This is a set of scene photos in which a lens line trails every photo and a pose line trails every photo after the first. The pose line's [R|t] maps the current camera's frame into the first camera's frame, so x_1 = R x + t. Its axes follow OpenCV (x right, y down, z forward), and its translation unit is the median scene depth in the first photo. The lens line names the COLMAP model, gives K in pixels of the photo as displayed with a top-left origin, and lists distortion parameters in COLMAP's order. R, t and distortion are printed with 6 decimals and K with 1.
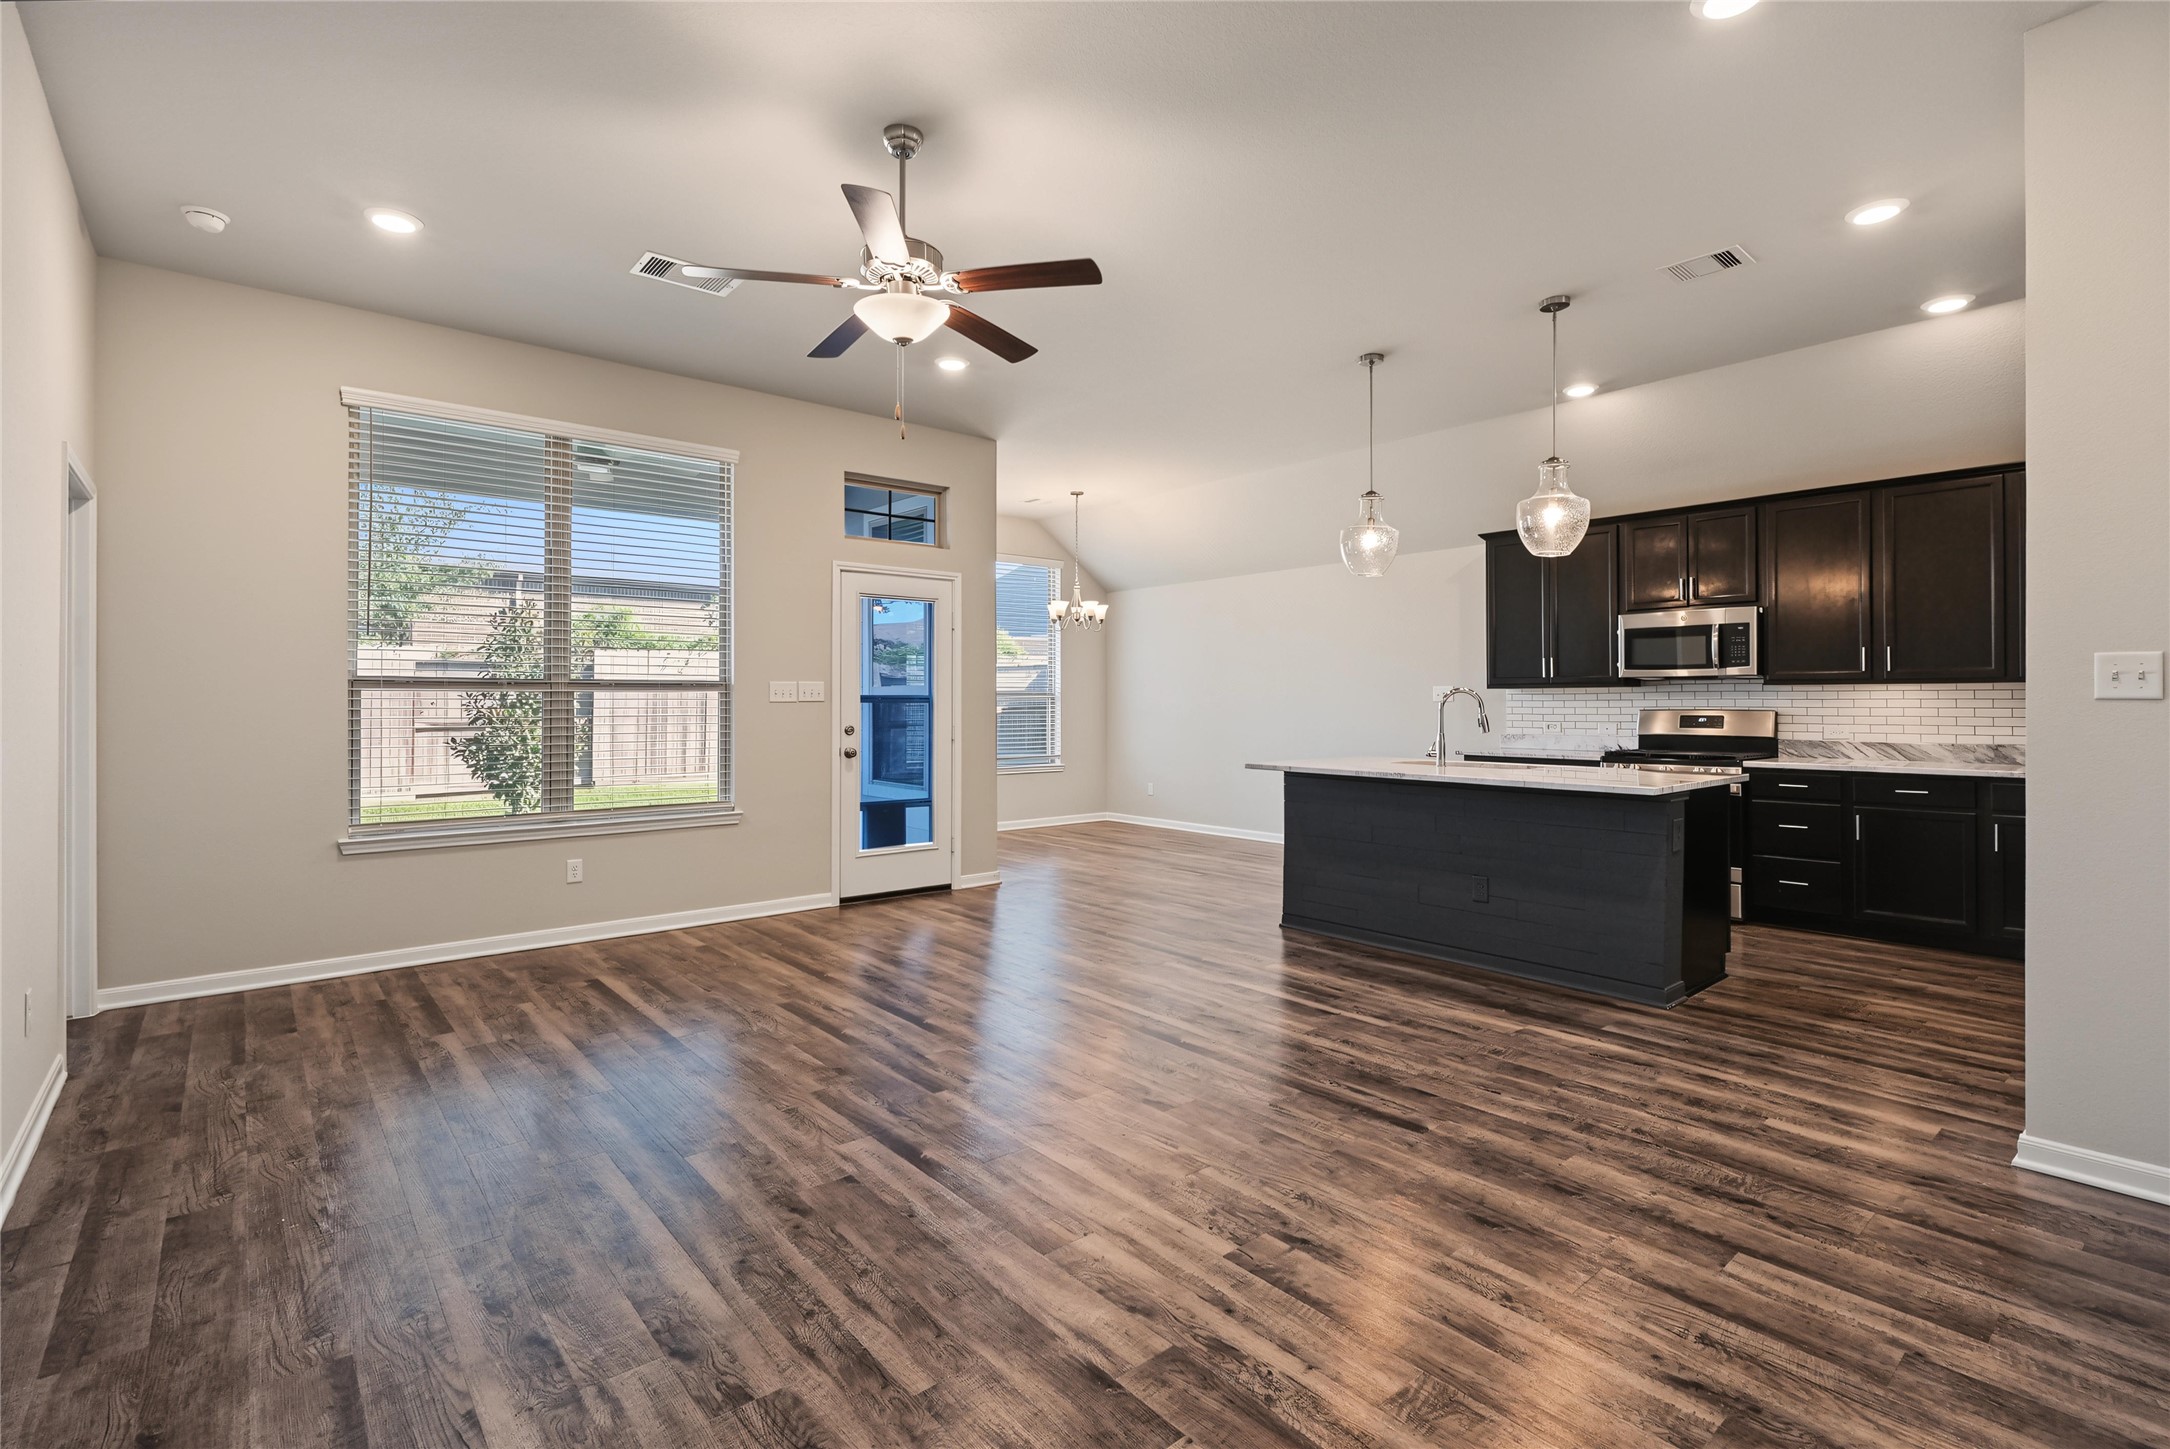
lens RADIAL K [[976.9, 0, 1093.4], [0, 976.9, 704.6], [0, 0, 1]] dist [-0.000246, -0.001269]
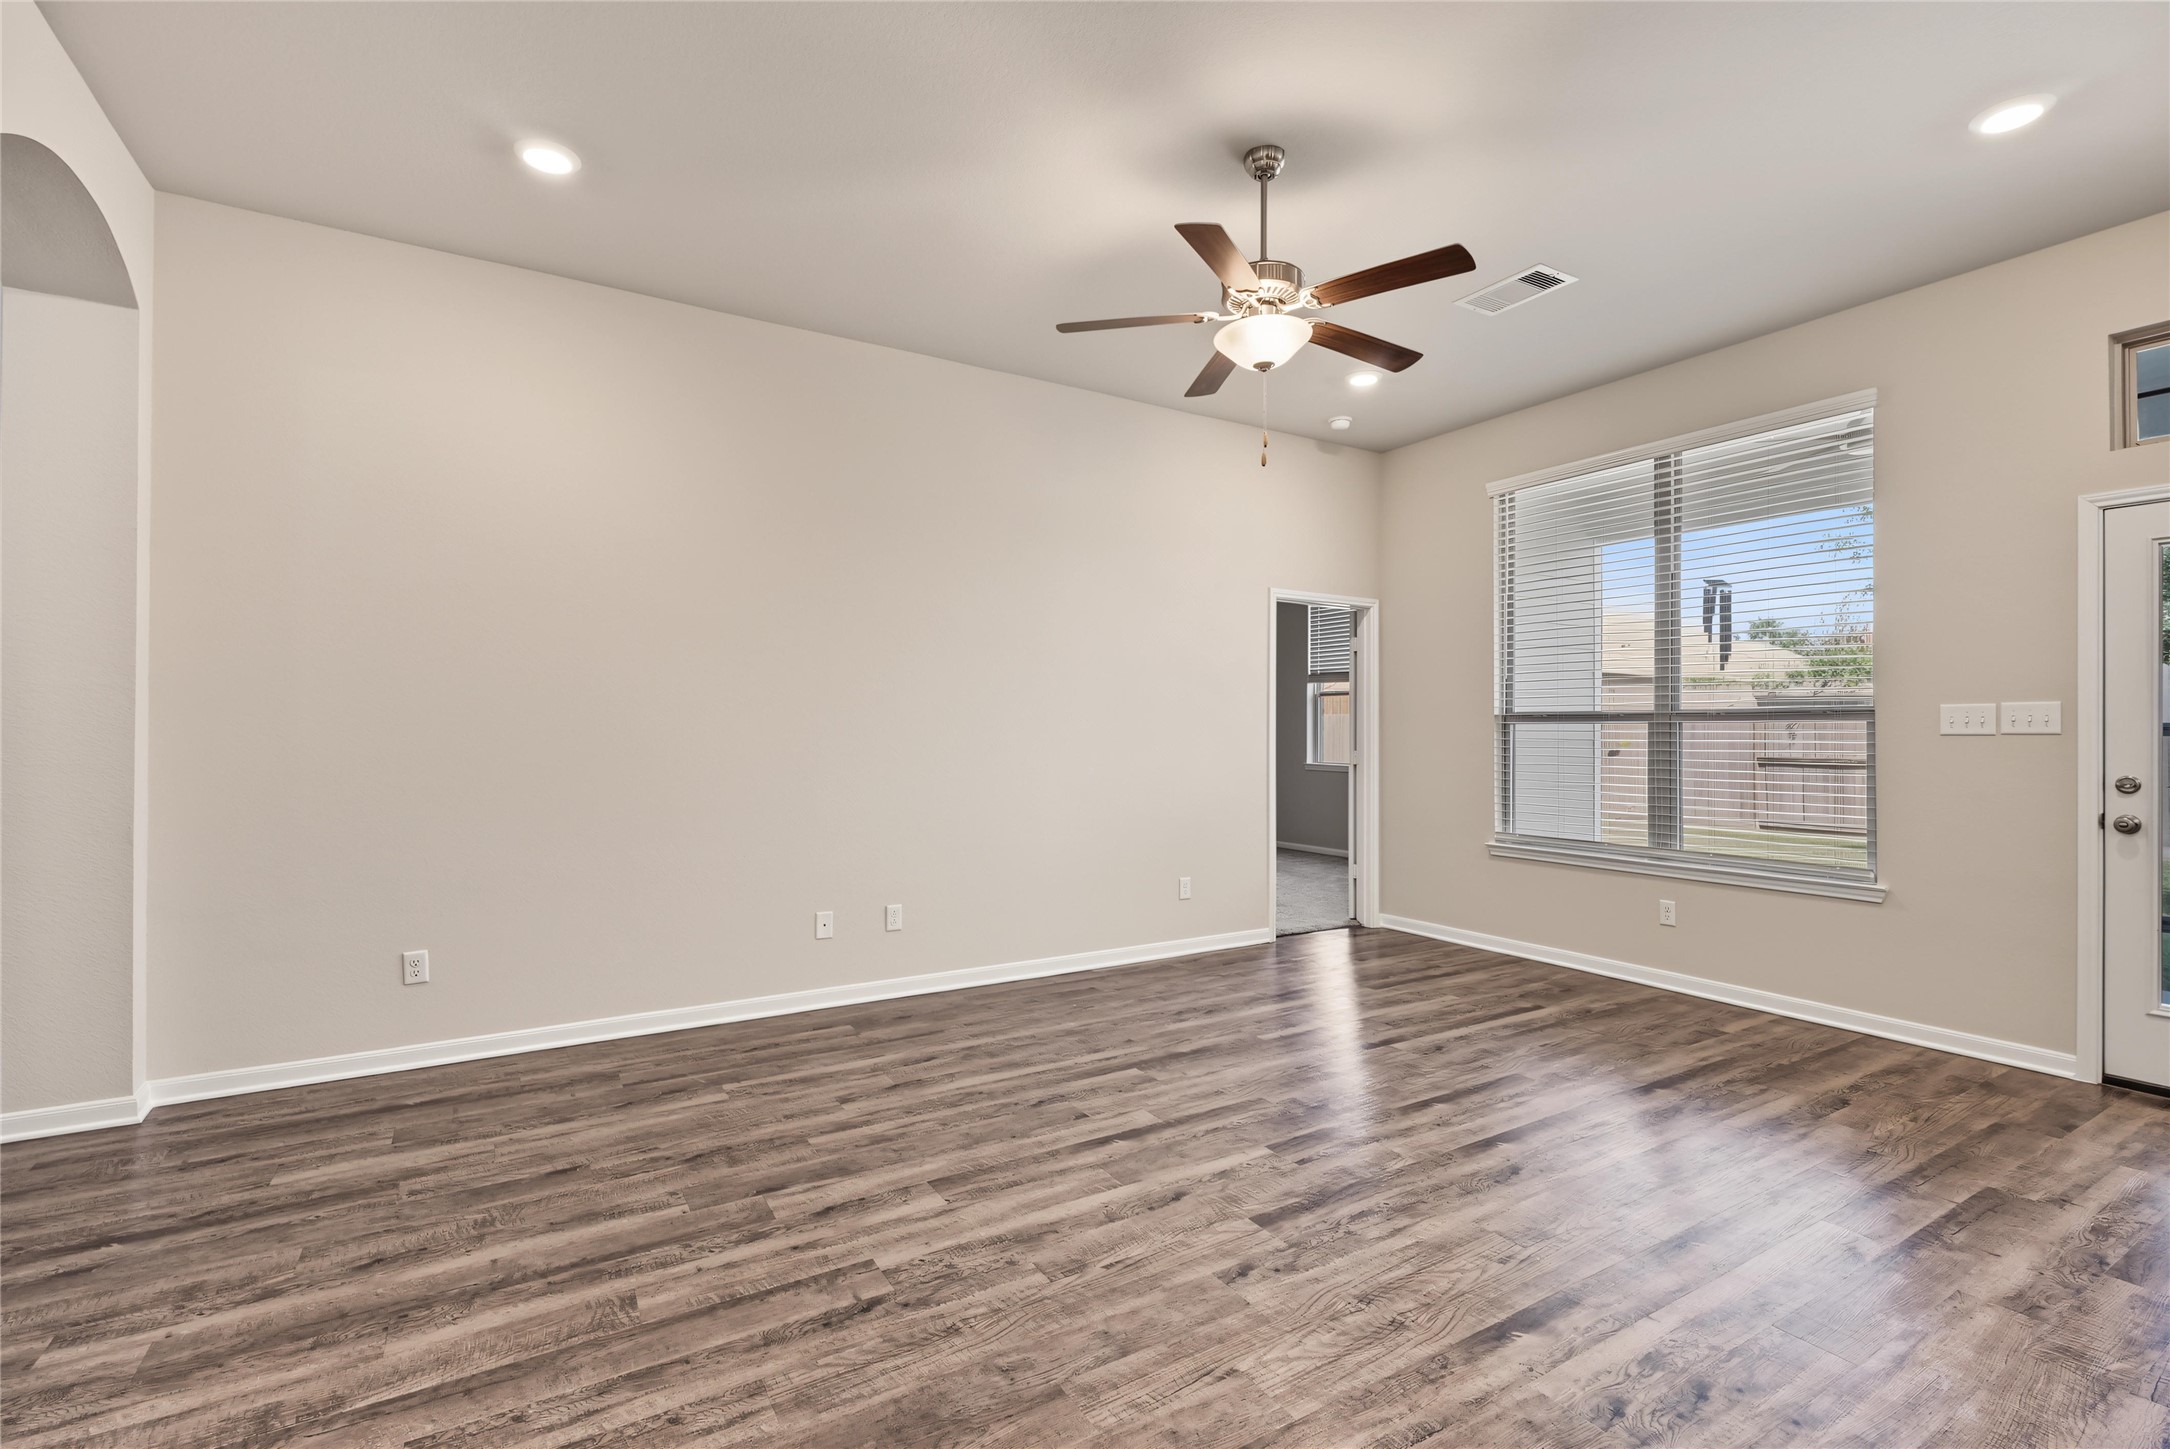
lens RADIAL K [[976.9, 0, 1094.7], [0, 976.9, 740.7], [0, 0, 1]] dist [-0.000246, -0.001269]
pose [[-0.145554, 0.008519, -0.989314, 0.717408], [-0.004376, 0.999948, 0.009254, -0.004107], [0.989341, 0.005676, -0.145509, 0.875446]]
